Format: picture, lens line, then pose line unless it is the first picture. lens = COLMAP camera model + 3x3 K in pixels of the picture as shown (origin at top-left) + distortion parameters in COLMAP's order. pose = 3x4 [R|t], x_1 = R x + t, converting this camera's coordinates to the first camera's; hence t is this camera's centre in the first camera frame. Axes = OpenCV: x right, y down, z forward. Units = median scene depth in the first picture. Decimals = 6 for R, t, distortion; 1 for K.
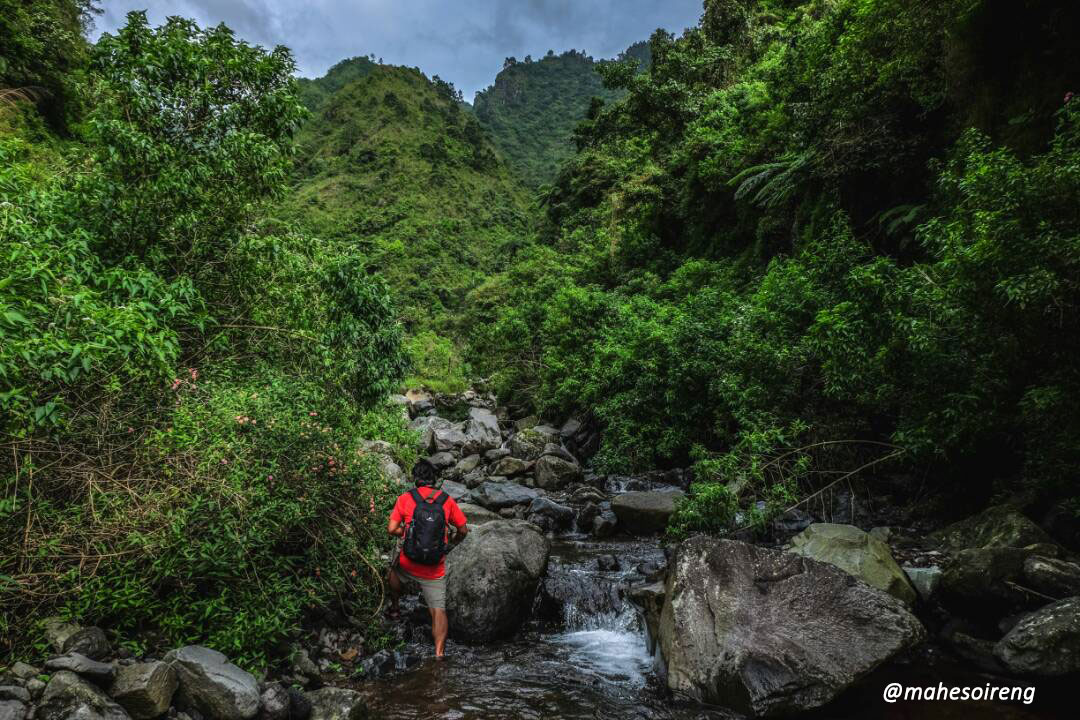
lens RADIAL K [[725.7, 0, 540.7], [0, 725.7, 359.3], [0, 0, 1]] dist [-0.052951, 0.000210]
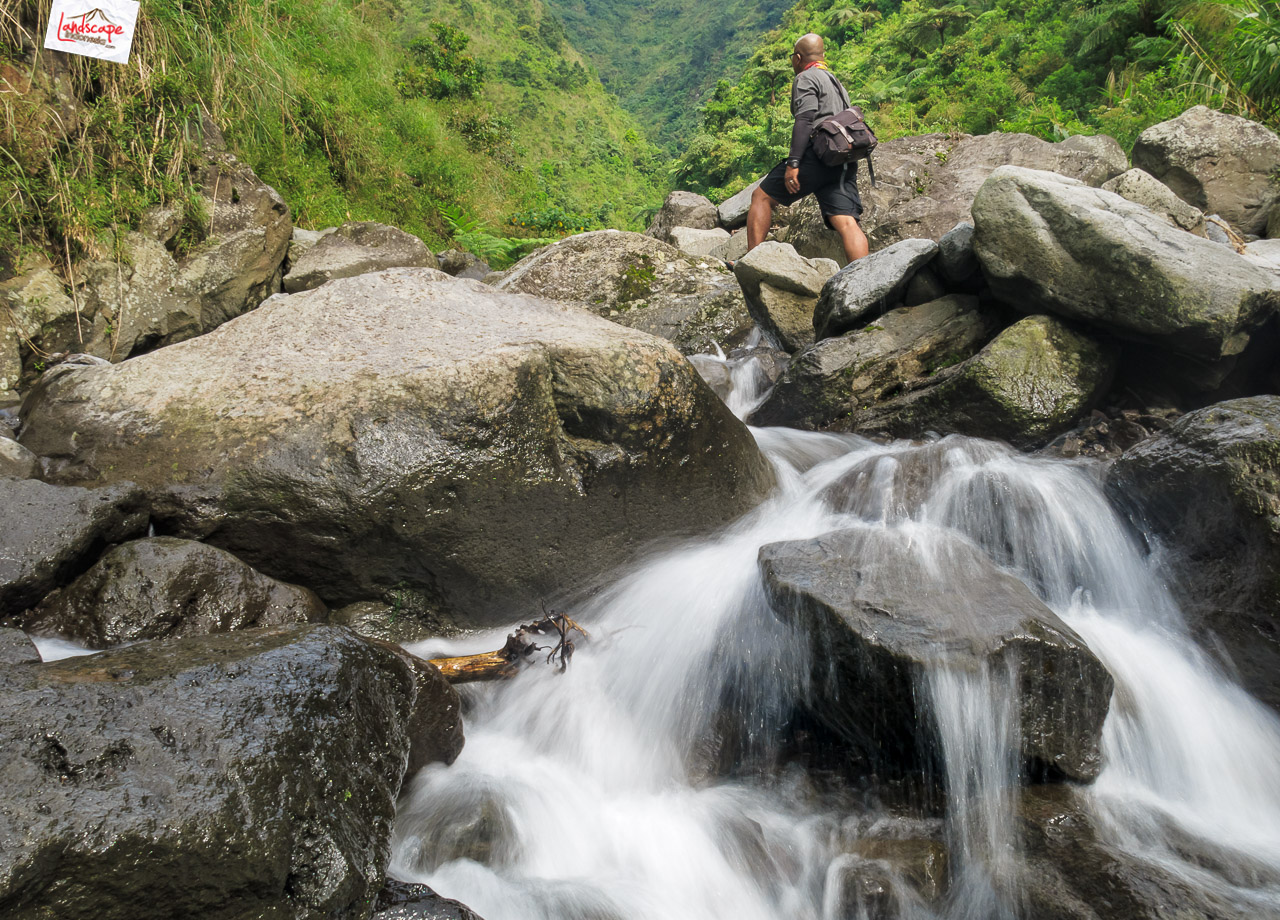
lens RADIAL K [[1066.2, 0, 641.7], [0, 1066.2, 462.0], [0, 0, 1]] dist [0.017606, 0.003820]
pose [[0.999390, -0.003244, 0.034777, -0.045209], [-0.001215, 0.991848, 0.127421, 0.008893], [-0.034907, -0.127386, 0.991239, -0.307259]]
